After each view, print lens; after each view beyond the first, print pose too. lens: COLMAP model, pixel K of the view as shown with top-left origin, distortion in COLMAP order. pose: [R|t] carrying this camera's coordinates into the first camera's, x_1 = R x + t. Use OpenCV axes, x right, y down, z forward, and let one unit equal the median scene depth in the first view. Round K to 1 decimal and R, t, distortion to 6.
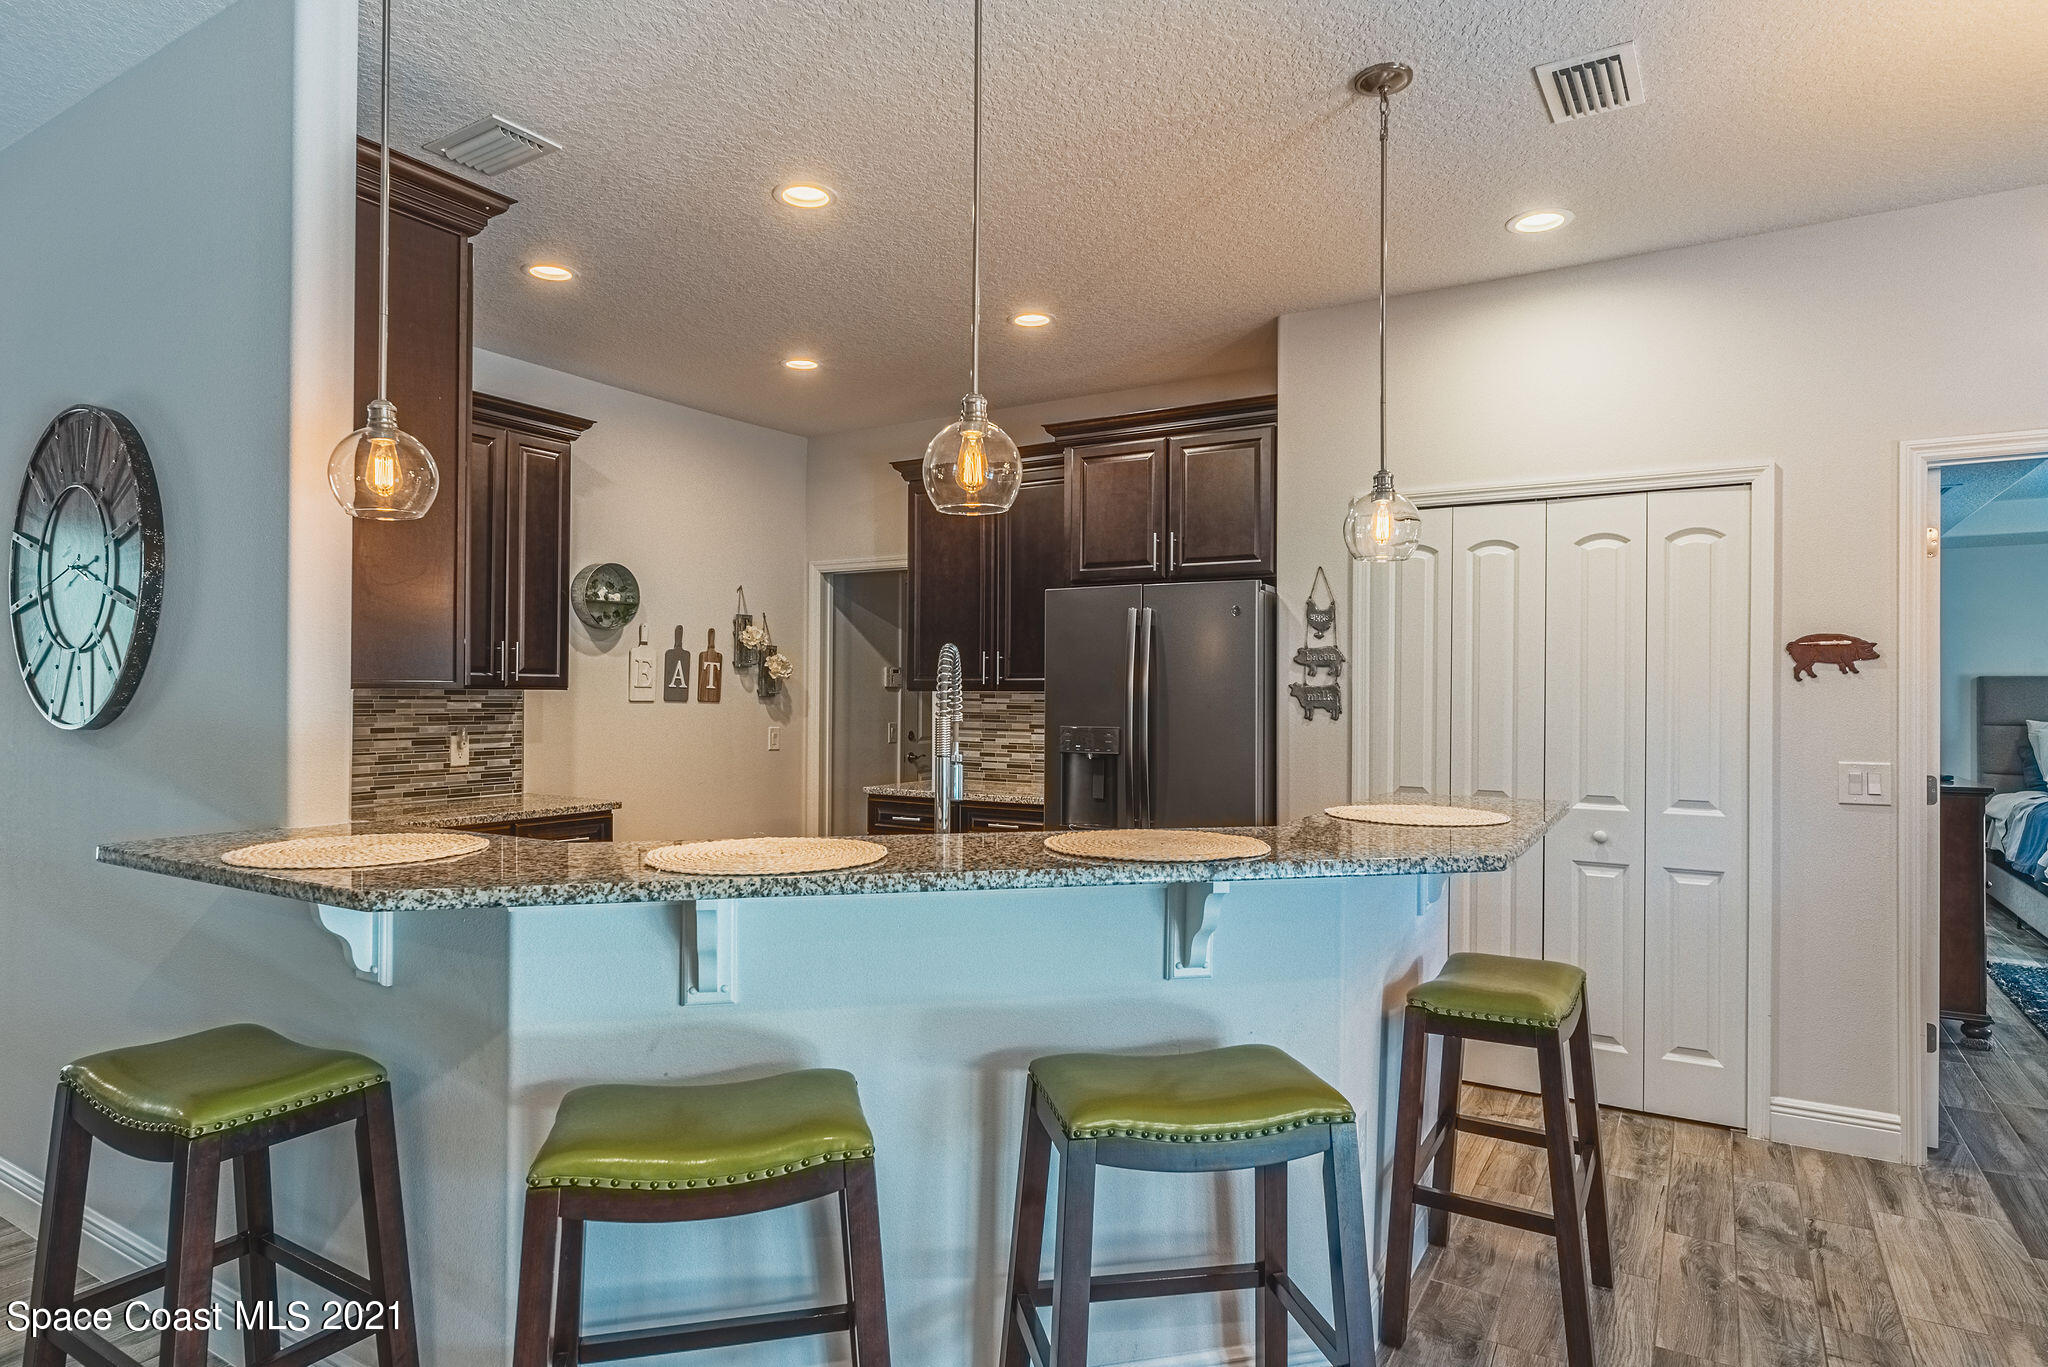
lens RADIAL K [[1136.3, 0, 1031.6], [0, 1136.3, 687.0], [0, 0, 1]] dist [-0.003162, 0.000543]
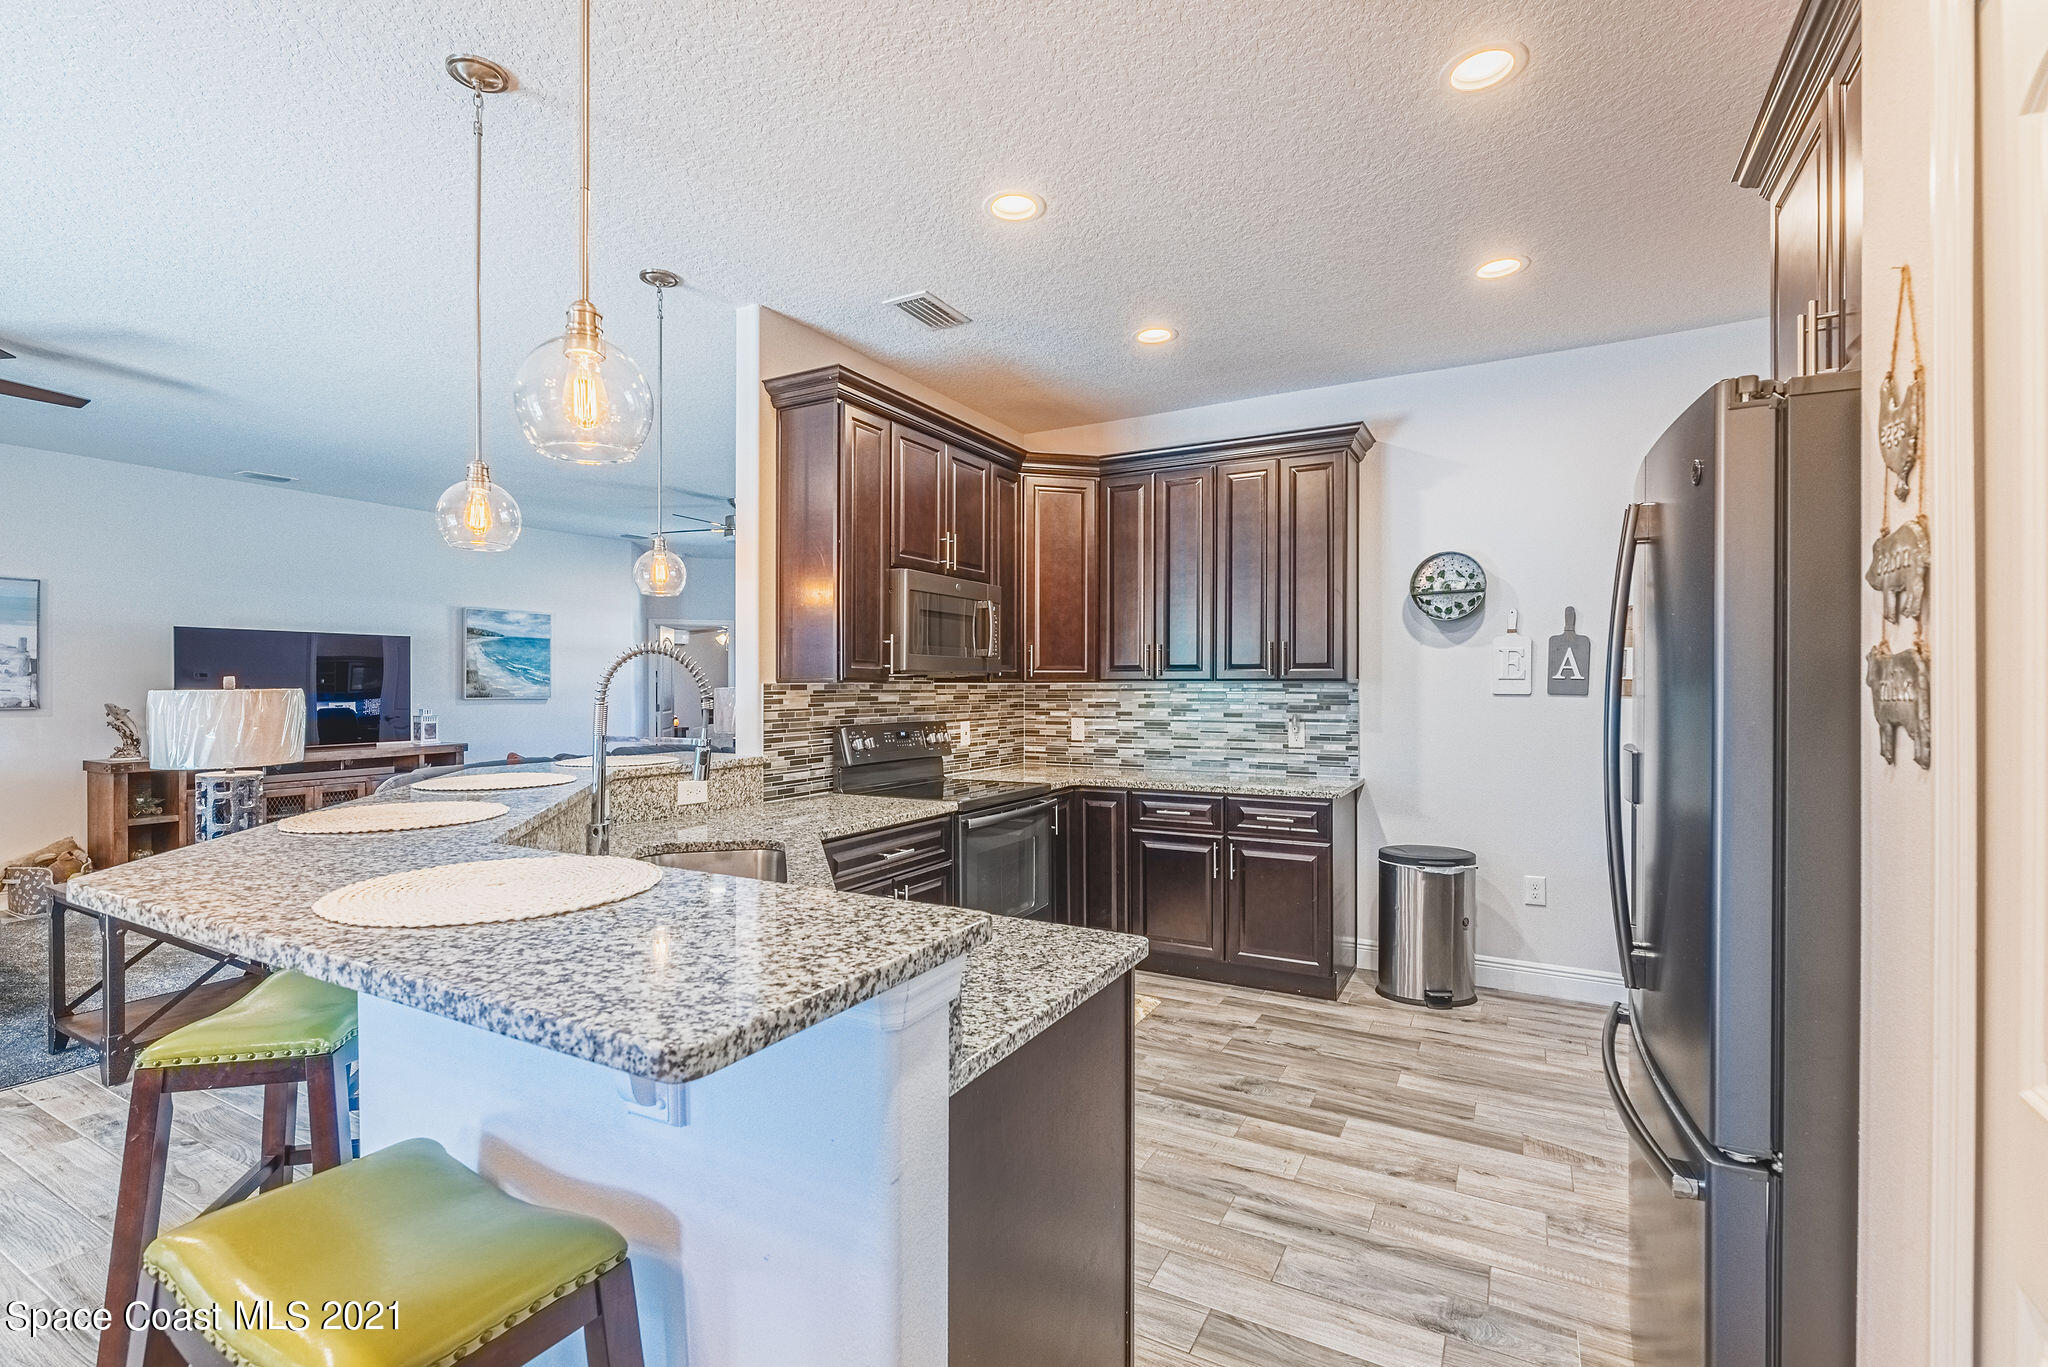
lens RADIAL K [[906.5, 0, 1018.6], [0, 906.5, 689.2], [0, 0, 1]] dist [-0.001531, 0.001074]
pose [[0.030903, -0.002274, -0.999520, 0.429267], [0.005486, 0.999983, -0.002105, 0.008773], [0.999507, -0.005418, 0.030914, 0.669441]]
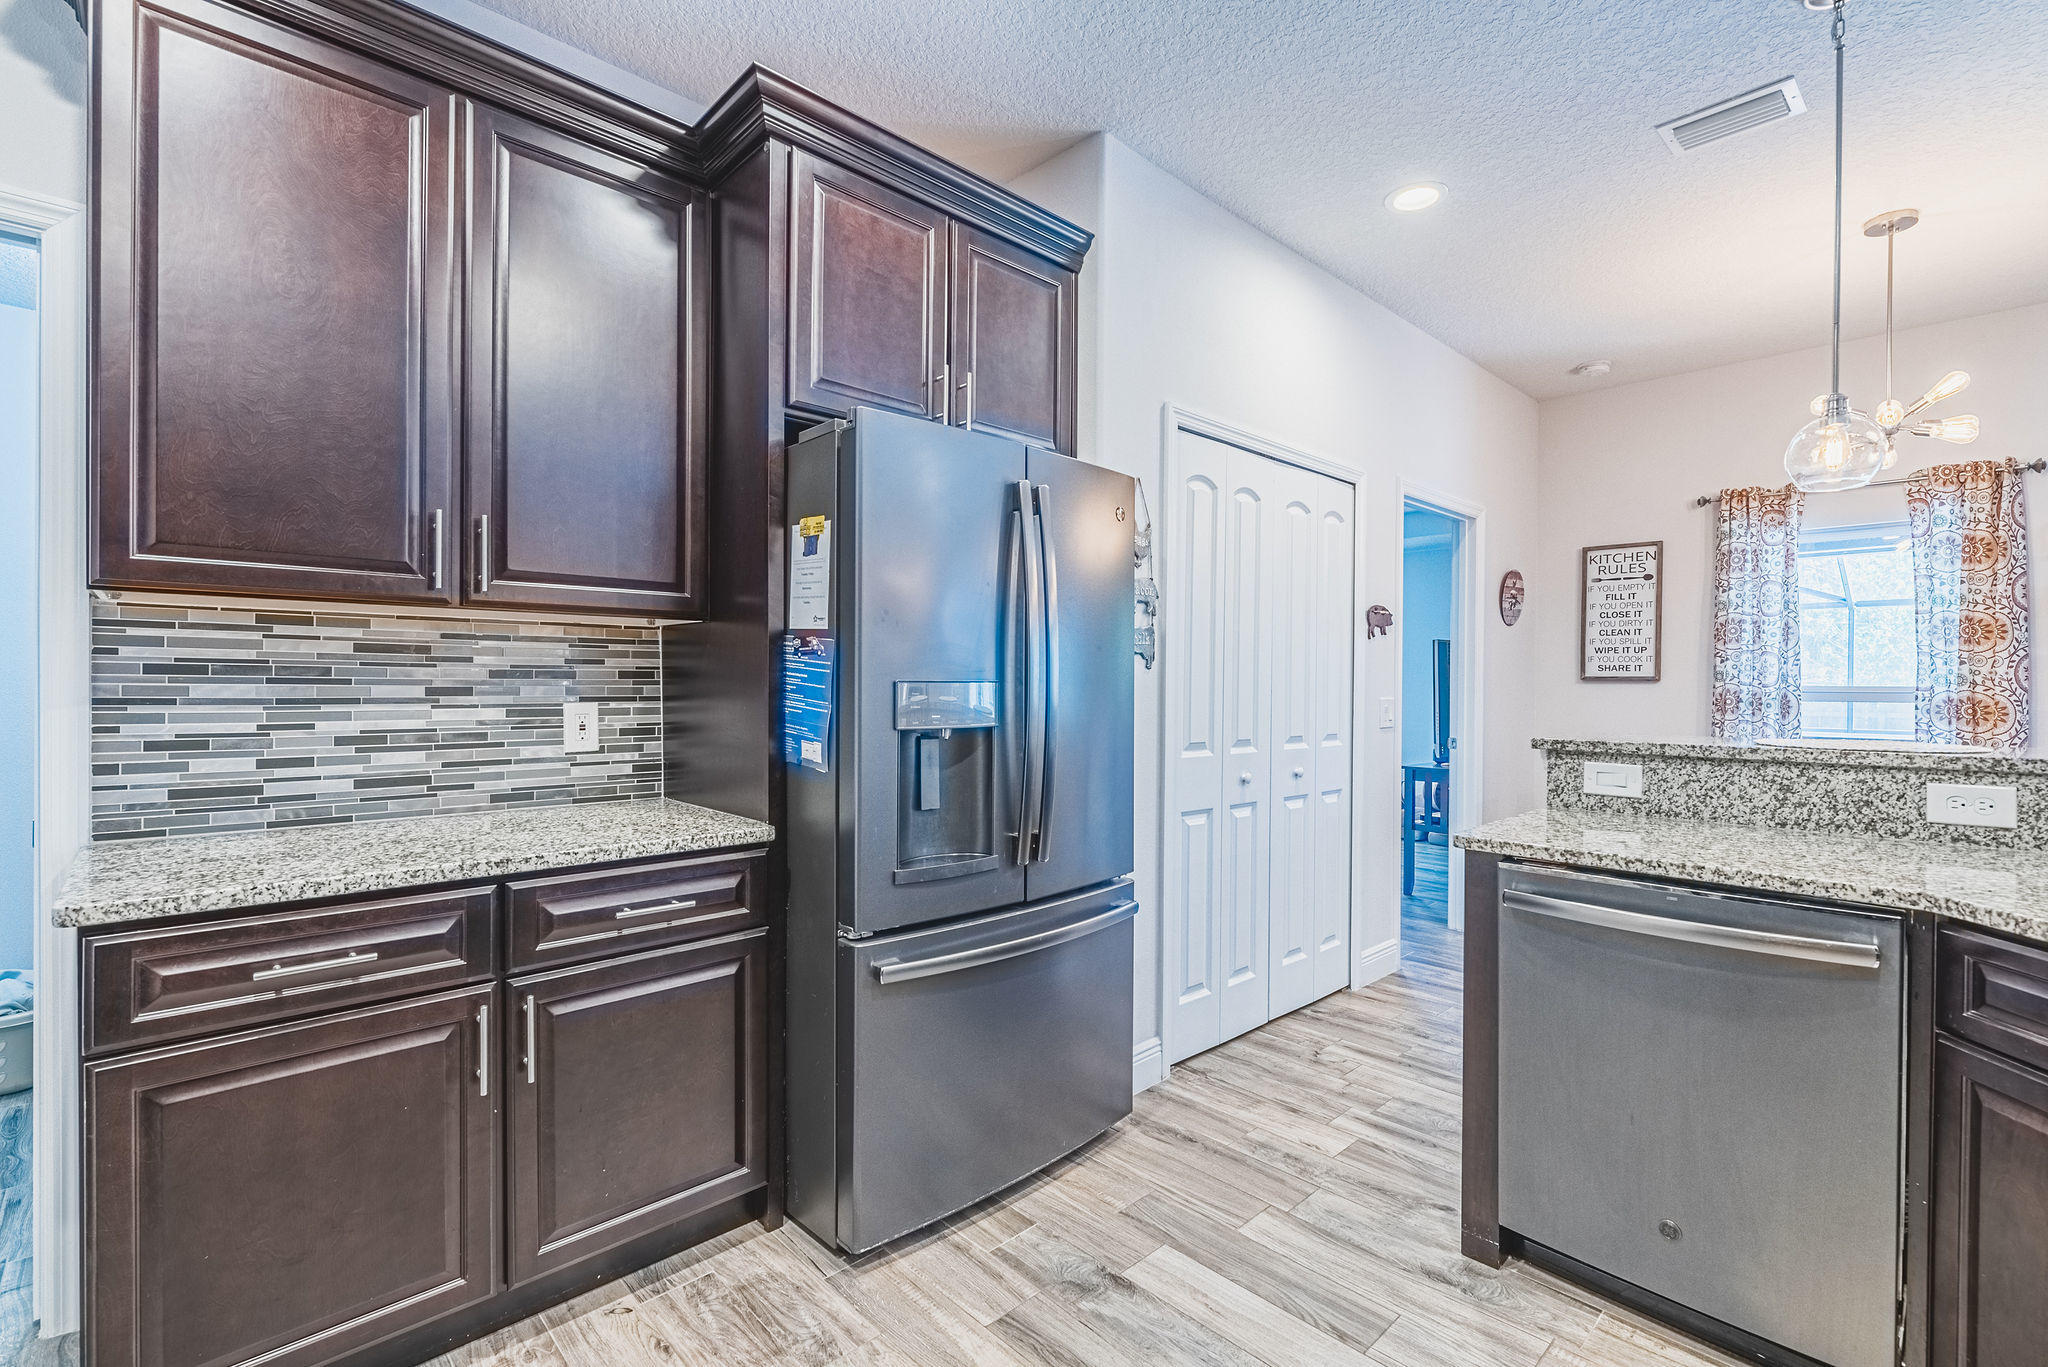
lens RADIAL K [[906.5, 0, 1032.5], [0, 906.5, 689.4], [0, 0, 1]] dist [-0.001531, 0.001074]
pose [[0.271317, -0.010065, 0.962437, -0.340975], [-0.009078, 0.999874, 0.013016, 0.032101], [-0.962447, -0.012269, 0.271192, 0.798221]]
